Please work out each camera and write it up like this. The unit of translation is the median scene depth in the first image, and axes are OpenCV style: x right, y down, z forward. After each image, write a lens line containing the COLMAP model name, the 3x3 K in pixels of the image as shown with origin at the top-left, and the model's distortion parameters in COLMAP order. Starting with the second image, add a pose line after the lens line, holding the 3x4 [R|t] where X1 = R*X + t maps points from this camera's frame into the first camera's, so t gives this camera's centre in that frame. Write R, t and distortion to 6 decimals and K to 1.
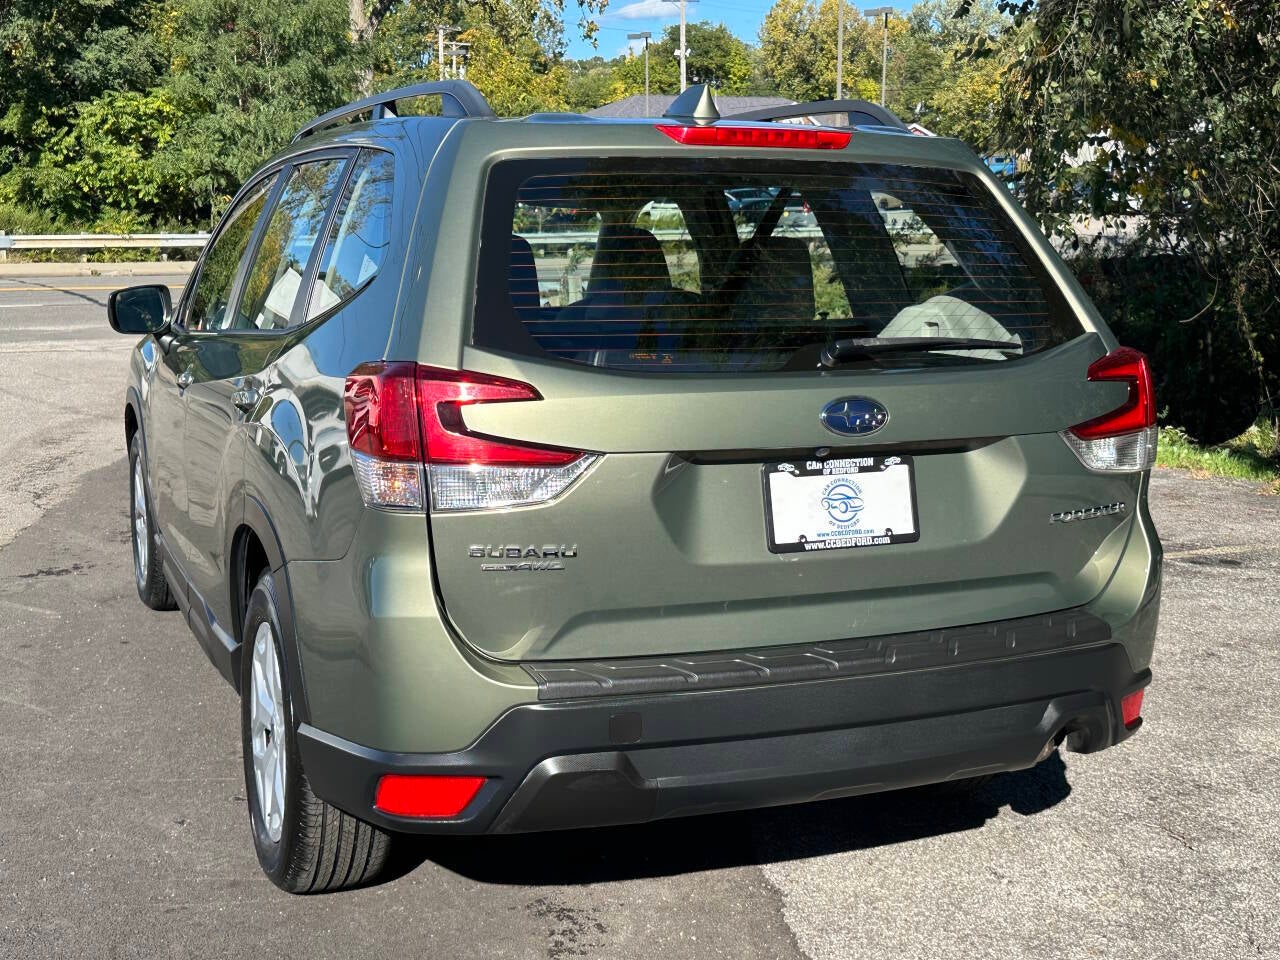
lens RADIAL K [[1547.1, 0, 639.1], [0, 1547.1, 506.2], [0, 0, 1]] dist [0.205306, -0.507347]
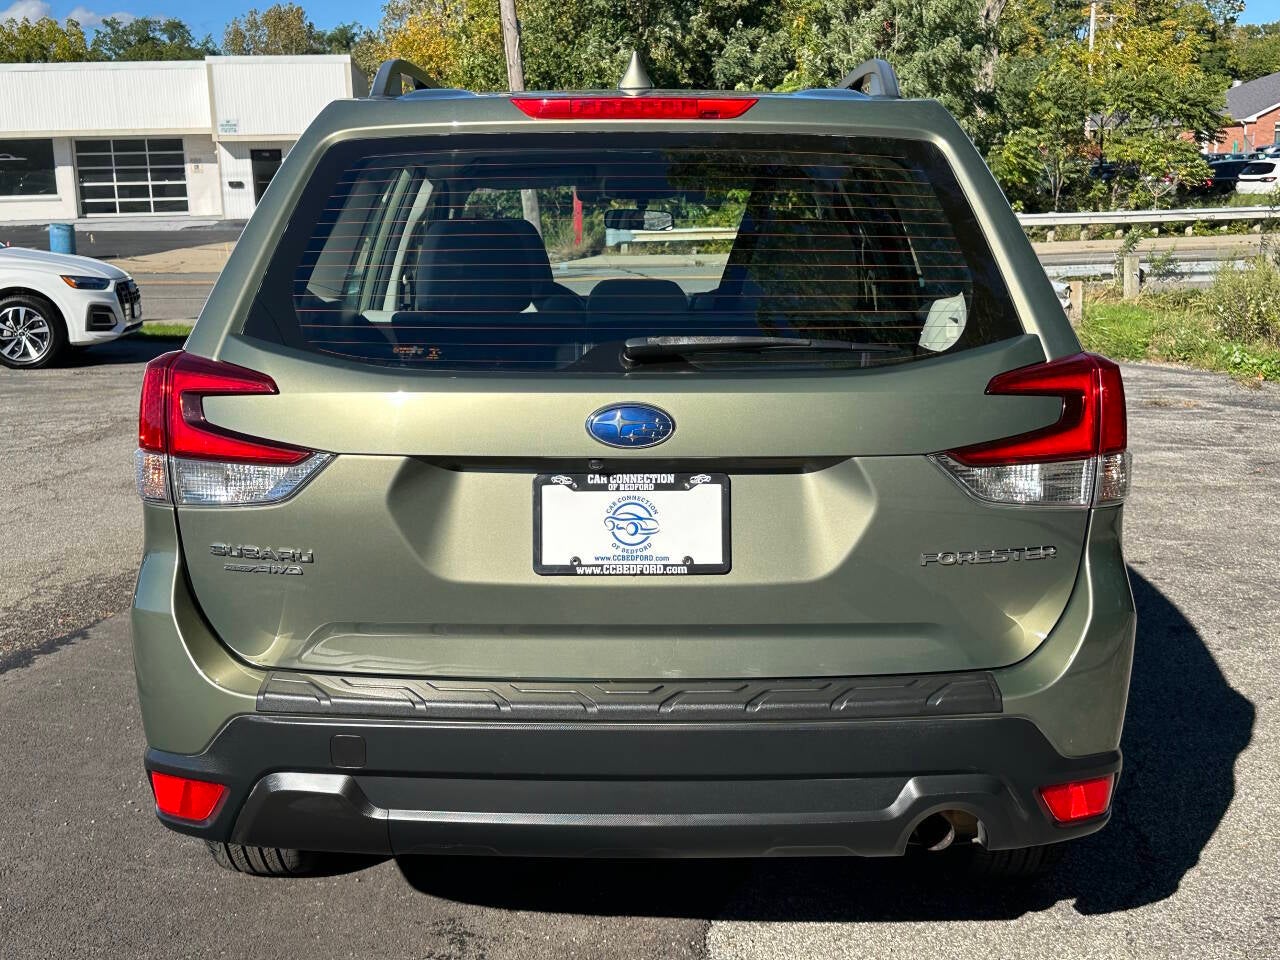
lens RADIAL K [[1547.1, 0, 639.1], [0, 1547.1, 506.2], [0, 0, 1]] dist [0.205306, -0.507347]
pose [[0.915143, 0.059944, -0.398647, 0.474520], [-0.056005, 0.998198, 0.021530, -0.030522], [0.399219, 0.002623, 0.916852, 0.197098]]
